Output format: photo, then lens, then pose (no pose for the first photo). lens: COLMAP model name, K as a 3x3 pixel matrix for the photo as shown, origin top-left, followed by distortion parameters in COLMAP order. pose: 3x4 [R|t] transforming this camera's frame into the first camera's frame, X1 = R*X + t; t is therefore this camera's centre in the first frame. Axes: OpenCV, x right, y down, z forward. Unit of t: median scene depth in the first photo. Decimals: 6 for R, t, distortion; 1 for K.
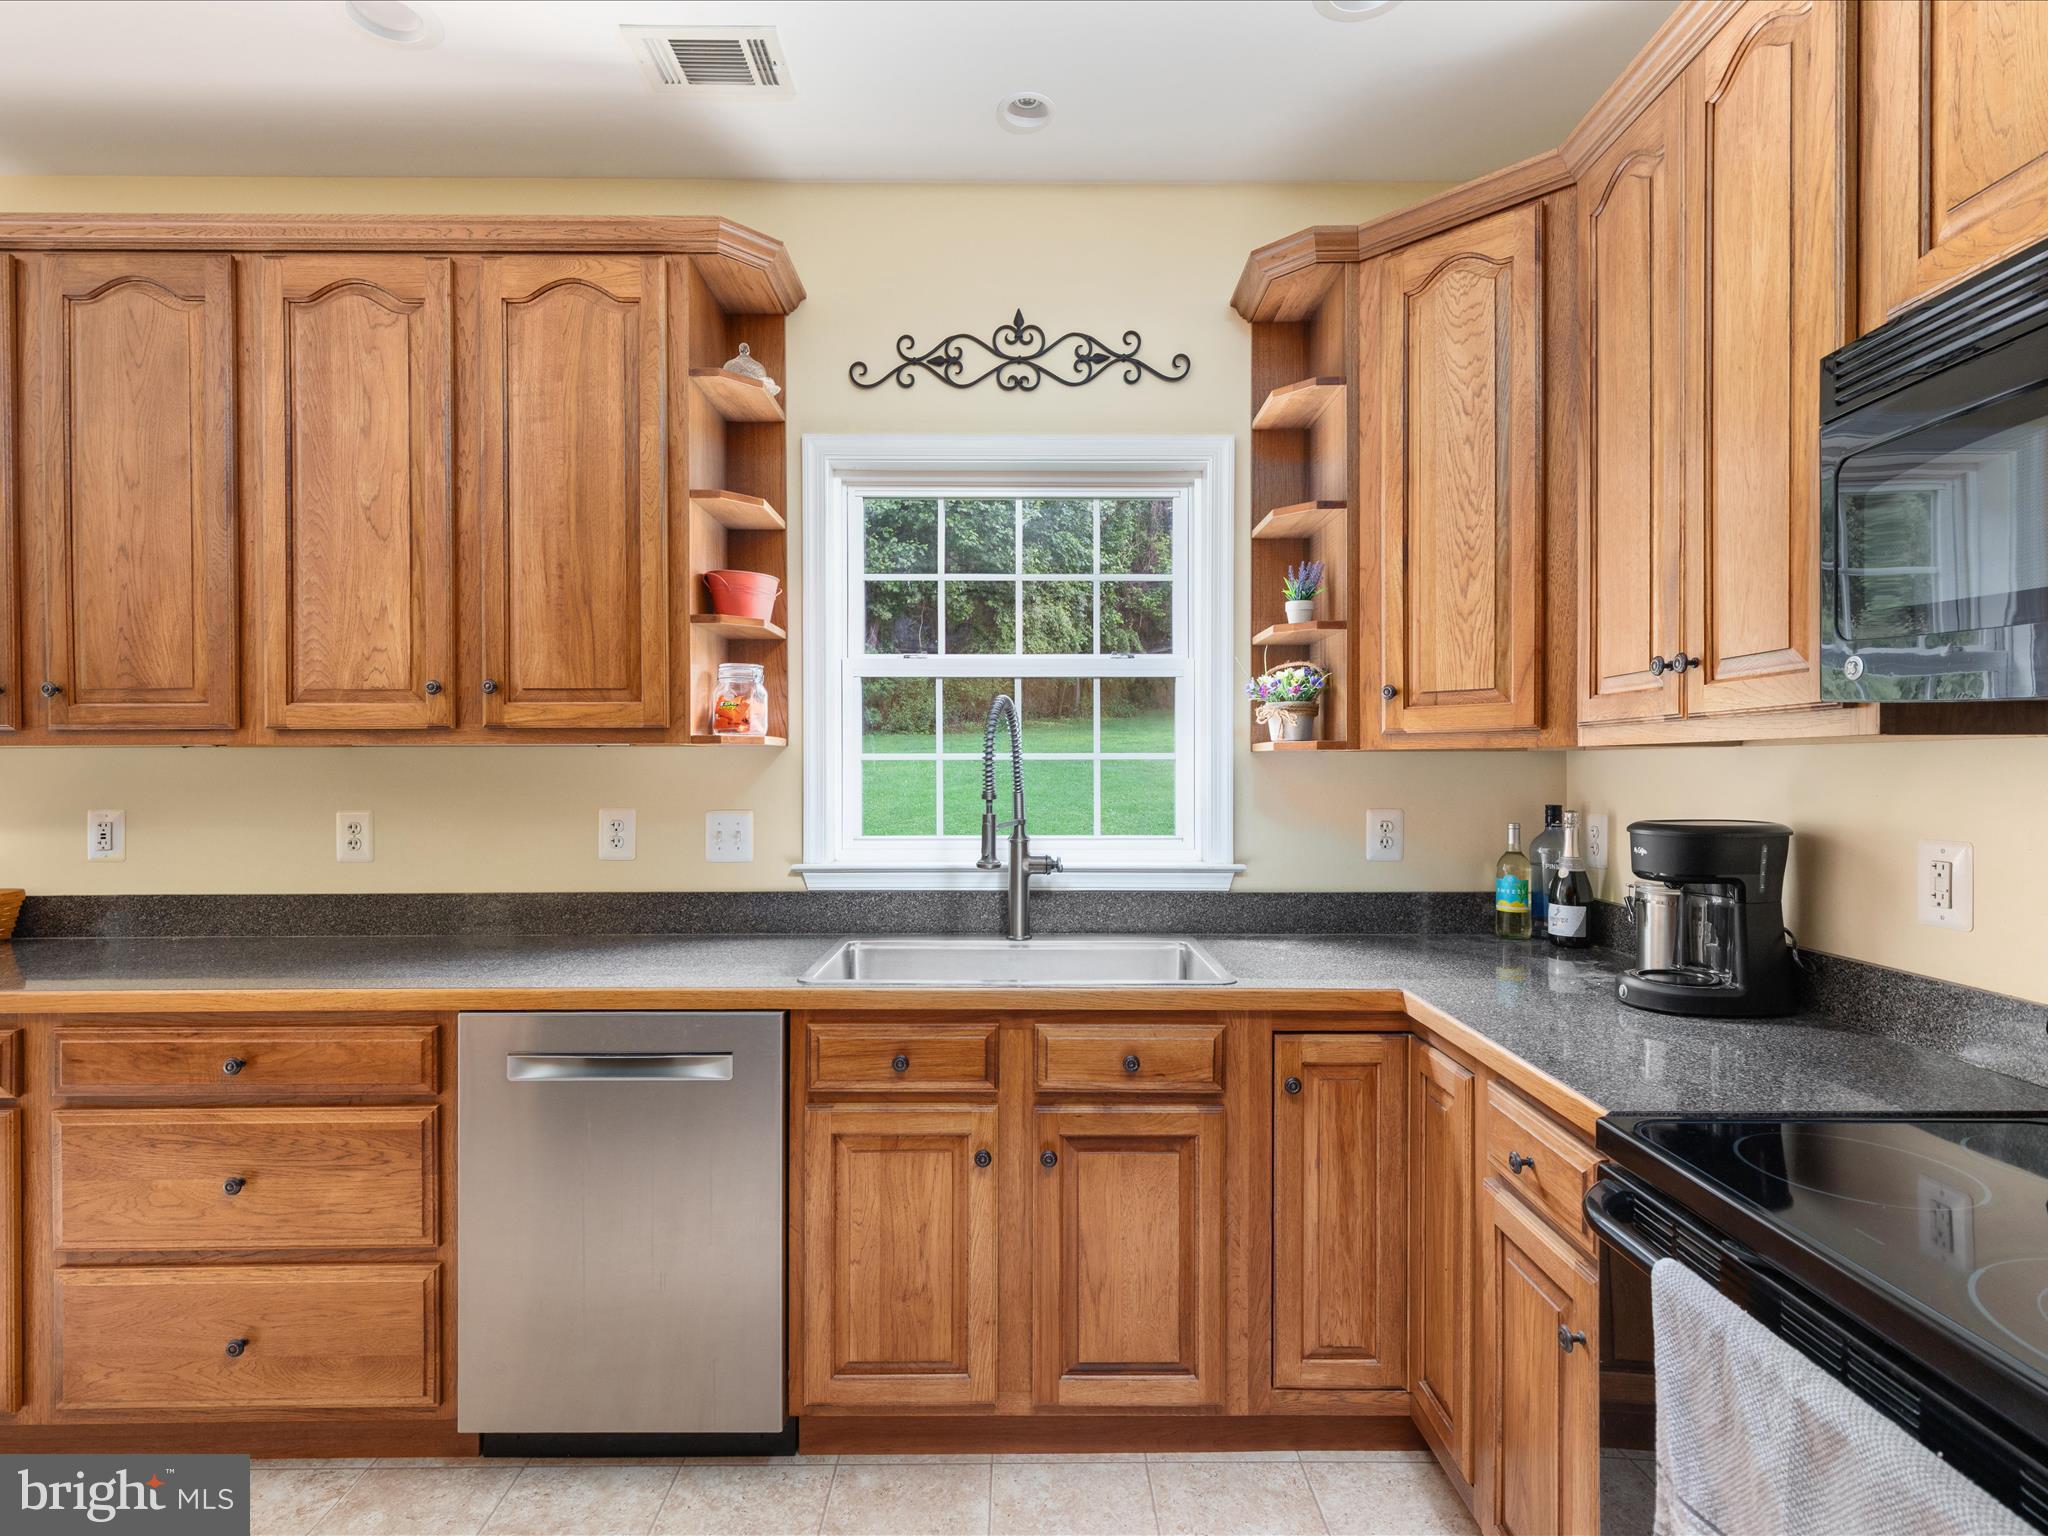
lens RADIAL K [[1107.6, 0, 1048.8], [0, 1107.6, 772.8], [0, 0, 1]] dist [-0.000928, -0.000077]
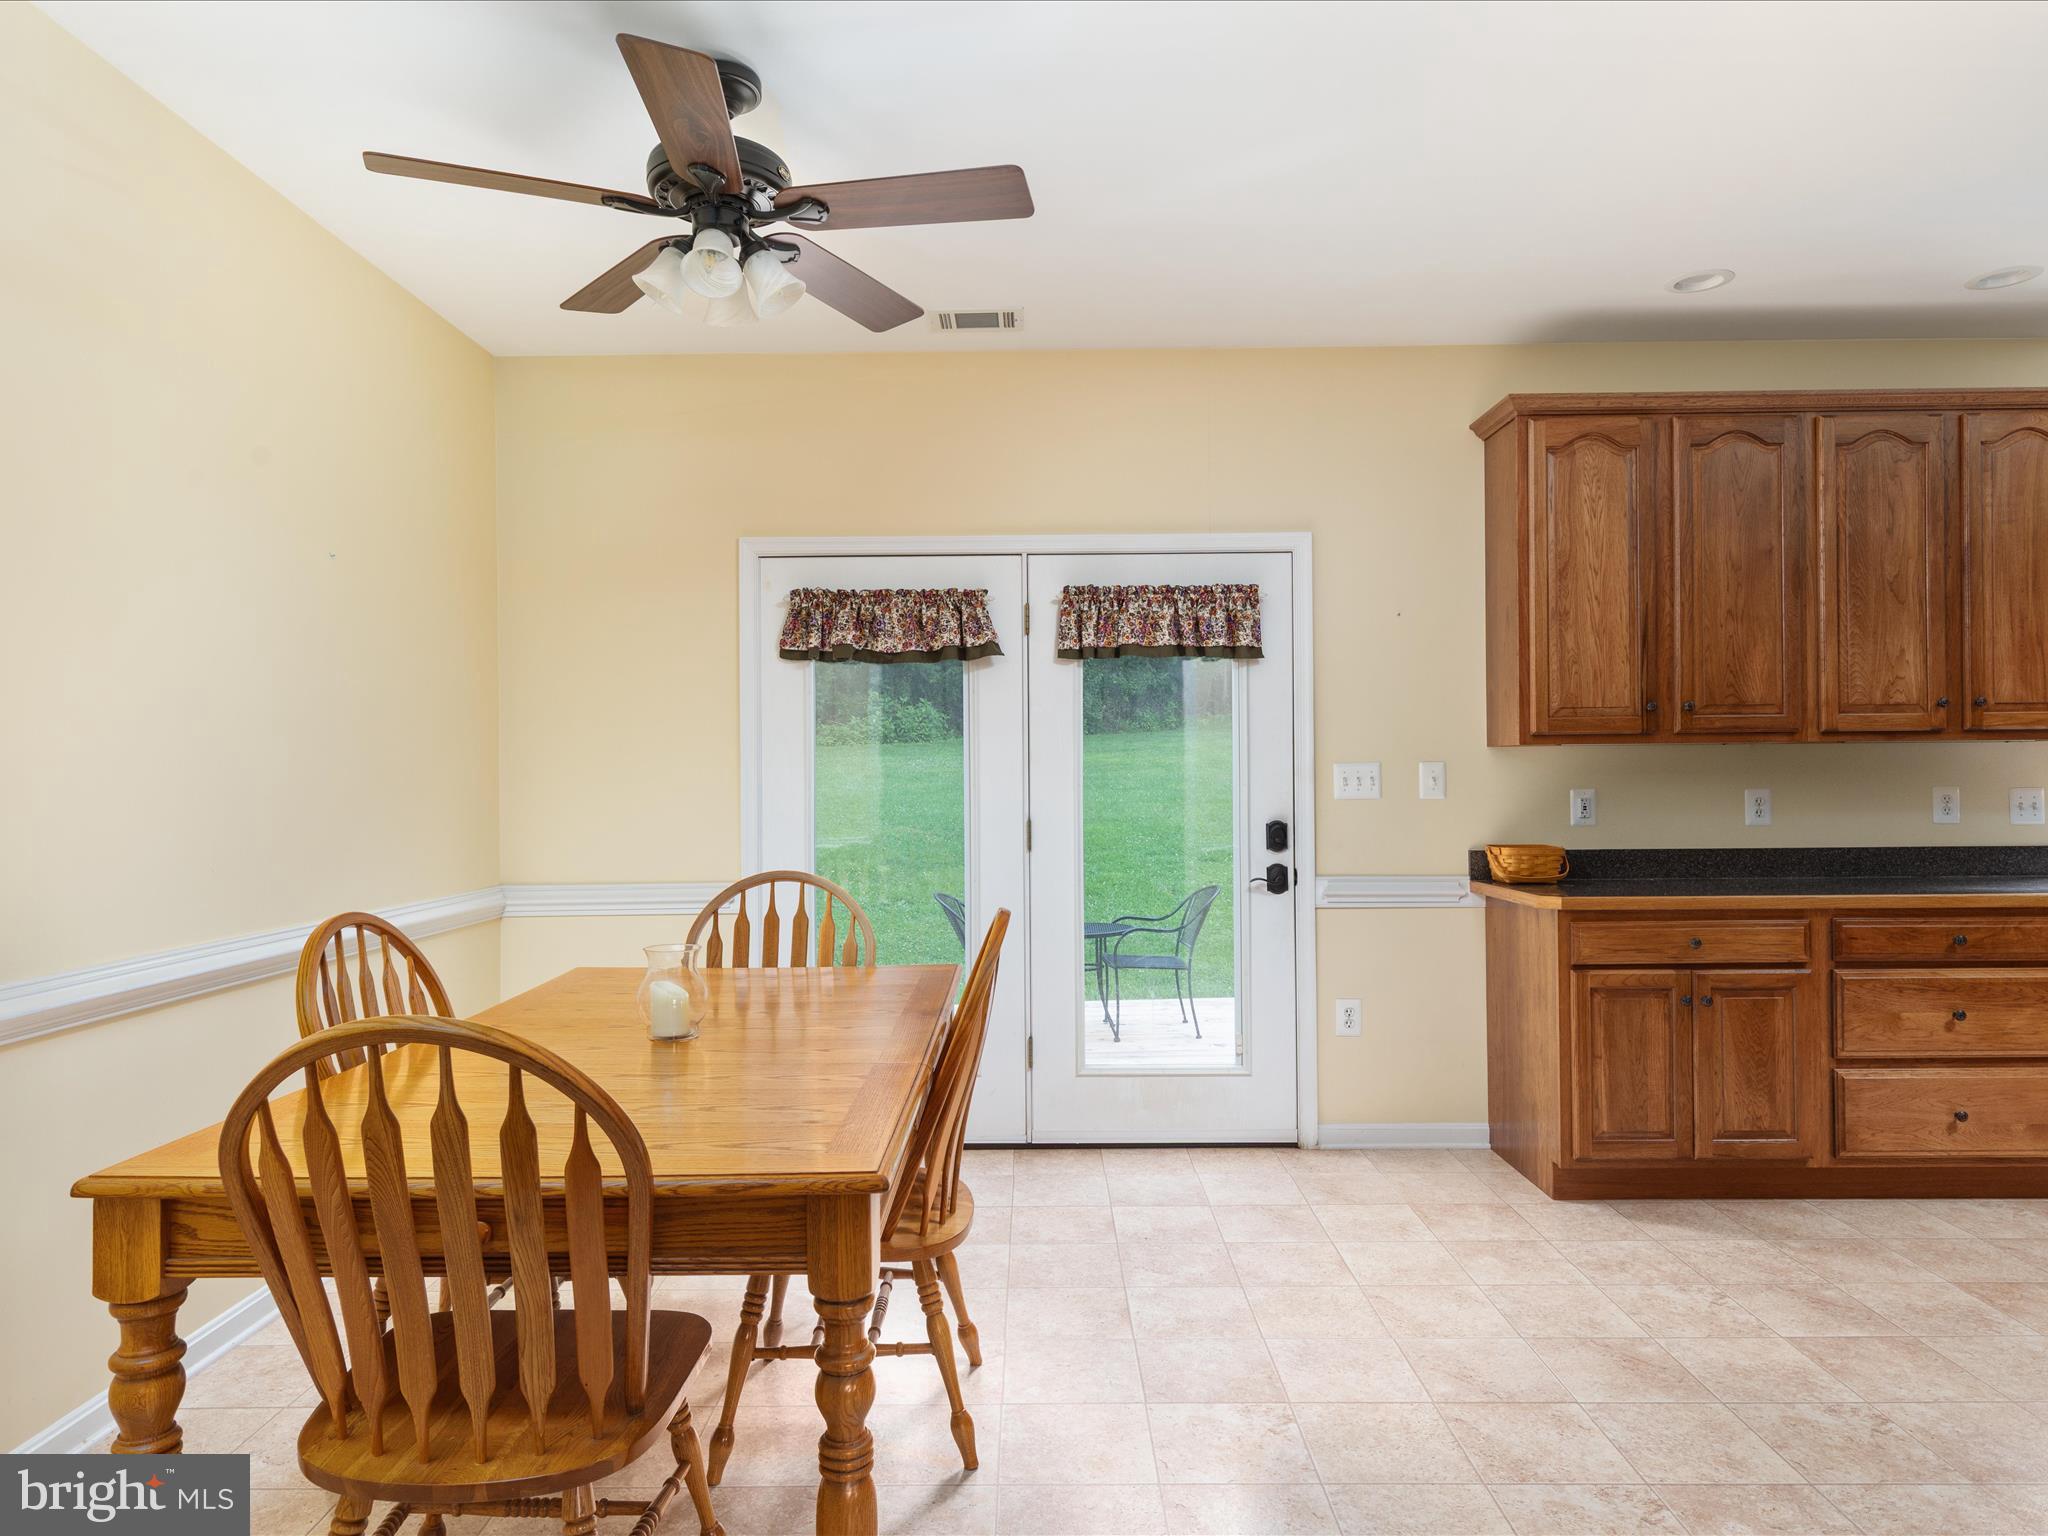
lens RADIAL K [[1366.9, 0, 1019.3], [0, 1366.9, 771.6], [0, 0, 1]] dist [0.001263, 0.000631]
pose [[0.999535, -0.004954, -0.030077, -1.737148], [0.004737, 0.999962, -0.007265, 0.023134], [0.030112, 0.007119, 0.999521, -0.875942]]
